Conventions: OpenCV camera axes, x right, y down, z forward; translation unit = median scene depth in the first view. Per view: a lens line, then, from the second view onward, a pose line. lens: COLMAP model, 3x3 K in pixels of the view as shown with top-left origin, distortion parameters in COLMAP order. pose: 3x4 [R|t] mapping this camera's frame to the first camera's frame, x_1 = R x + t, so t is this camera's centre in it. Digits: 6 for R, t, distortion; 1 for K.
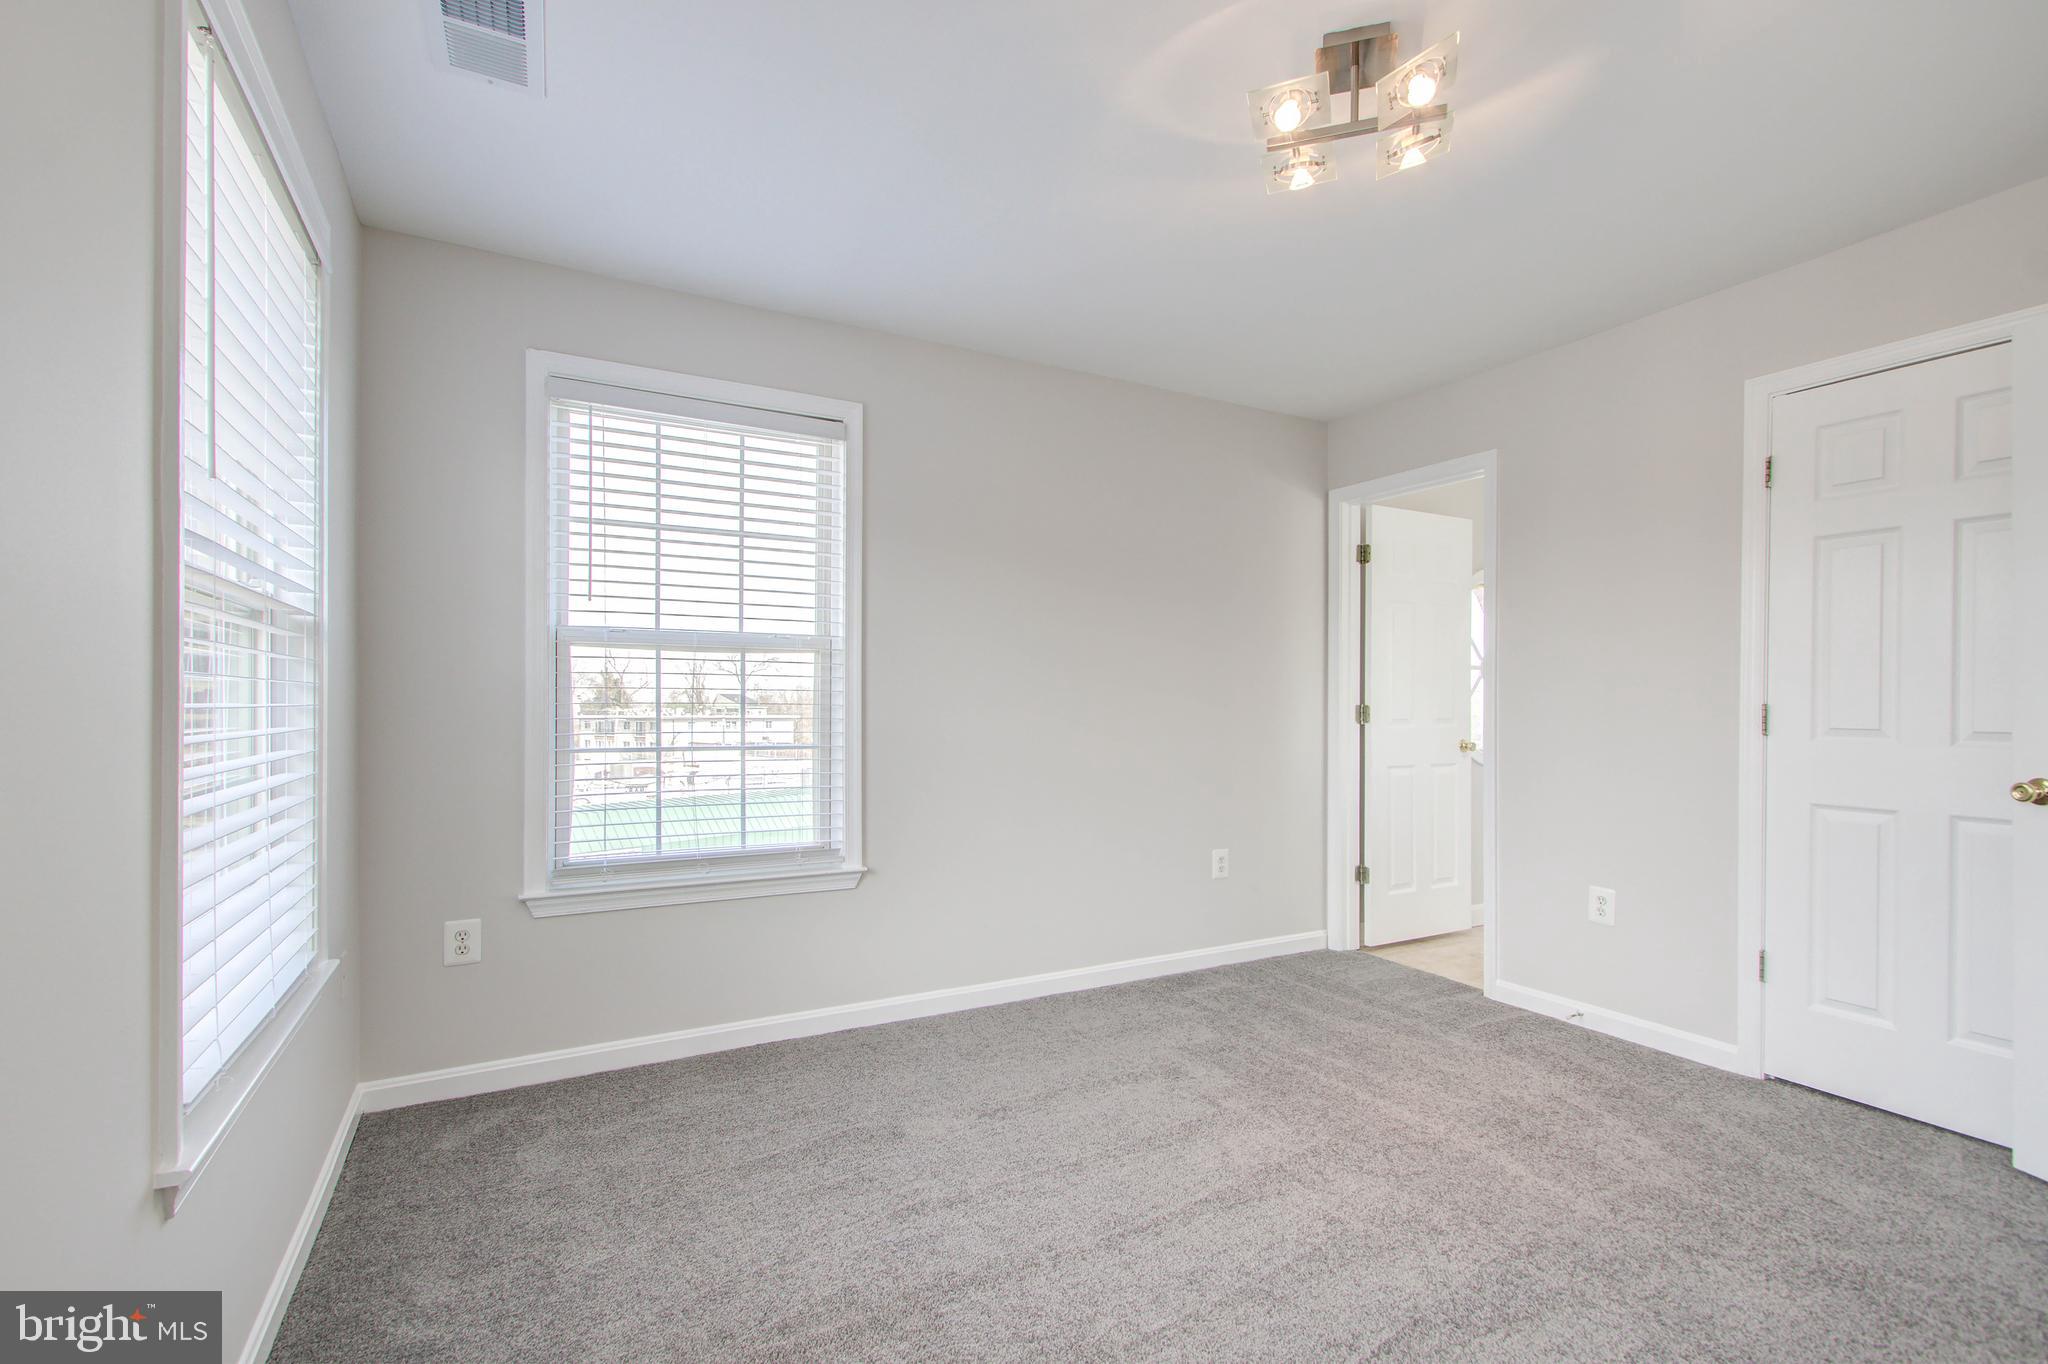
lens RADIAL K [[929.9, 0, 1020.2], [0, 929.9, 703.2], [0, 0, 1]] dist [-0.000916, 0.004212]
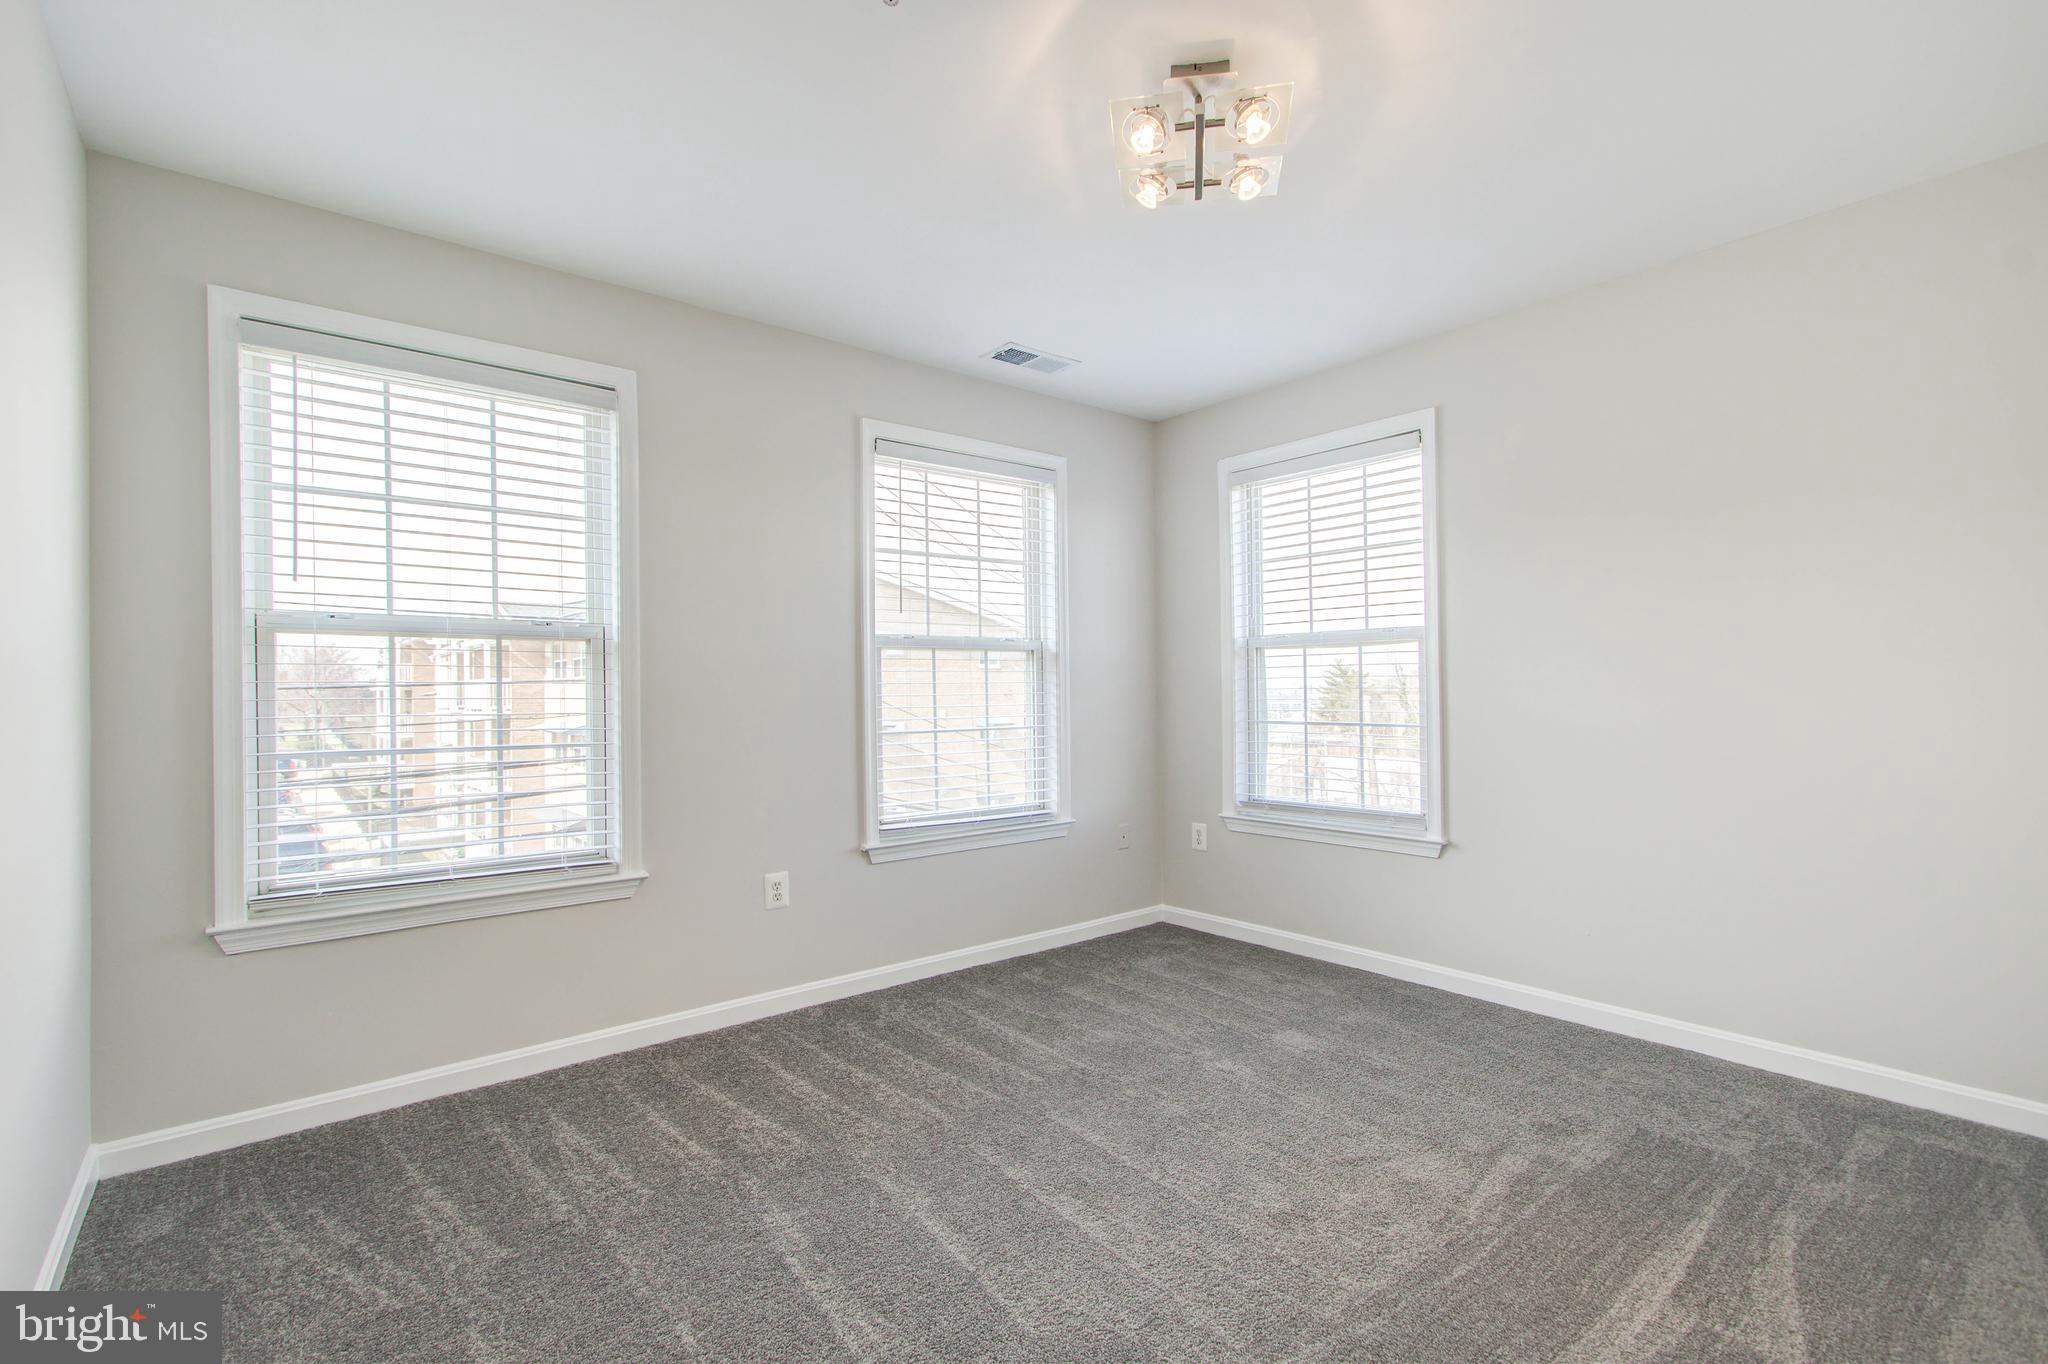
lens RADIAL K [[929.9, 0, 1028.6], [0, 929.9, 685.9], [0, 0, 1]] dist [-0.000916, 0.004212]
pose [[0.194889, -0.007157, -0.980799, 0.835432], [0.016647, 0.999853, -0.003988, -0.005128], [0.980684, -0.015550, 0.194980, 0.350289]]
